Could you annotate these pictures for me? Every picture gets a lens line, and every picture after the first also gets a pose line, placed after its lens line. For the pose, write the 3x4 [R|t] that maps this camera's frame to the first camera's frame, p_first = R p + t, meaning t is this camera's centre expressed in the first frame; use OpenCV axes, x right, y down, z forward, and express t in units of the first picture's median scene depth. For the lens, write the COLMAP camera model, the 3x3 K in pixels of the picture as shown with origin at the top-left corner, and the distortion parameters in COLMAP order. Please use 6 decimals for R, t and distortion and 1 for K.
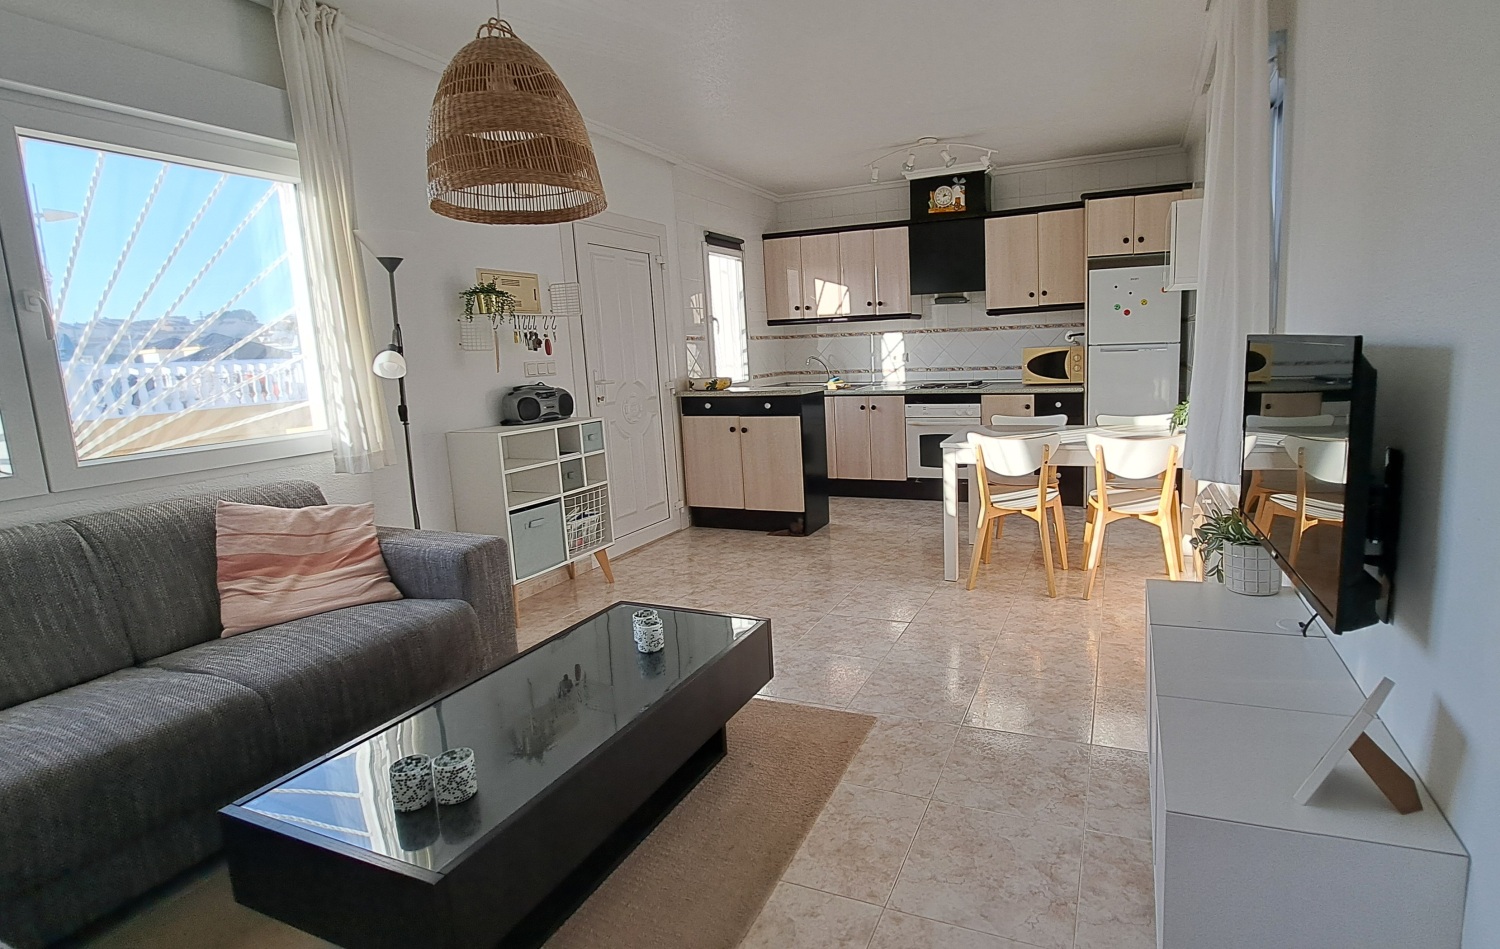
lens RADIAL K [[808.5, 0, 750.0], [0, 808.5, 474.5], [0, 0, 1]] dist [-0.000599, -0.000079]
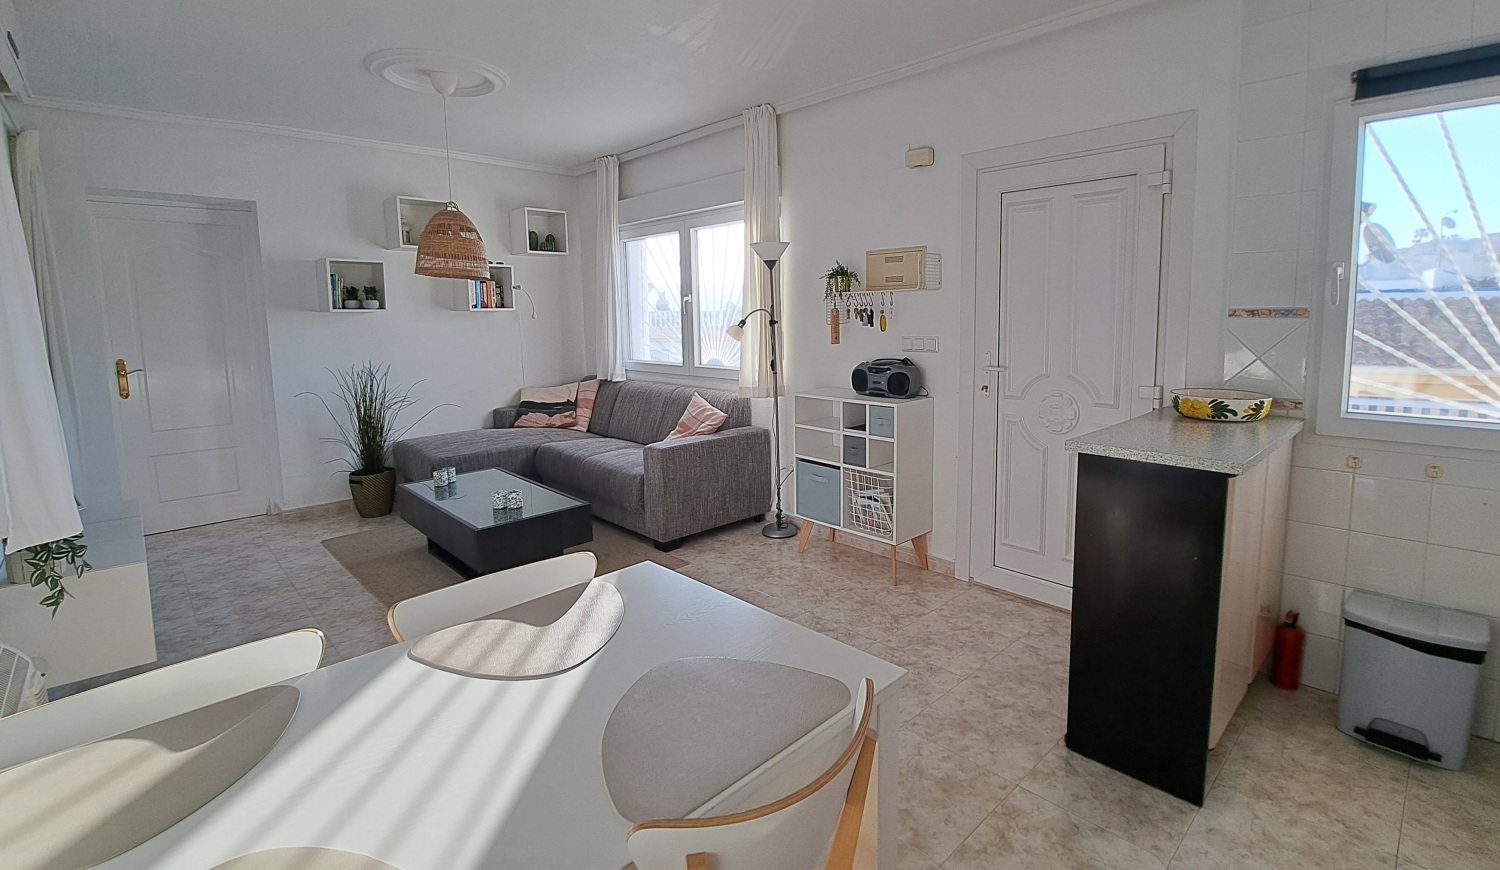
lens RADIAL K [[650.6, 0, 753.5], [0, 650.6, 380.4], [0, 0, 1]] dist [-0.001057, -0.000161]
pose [[-0.347085, 0.128207, -0.929029, 0.554641], [-0.116430, 0.977058, 0.178333, -0.210909], [0.930578, 0.170064, -0.324195, 1.115090]]
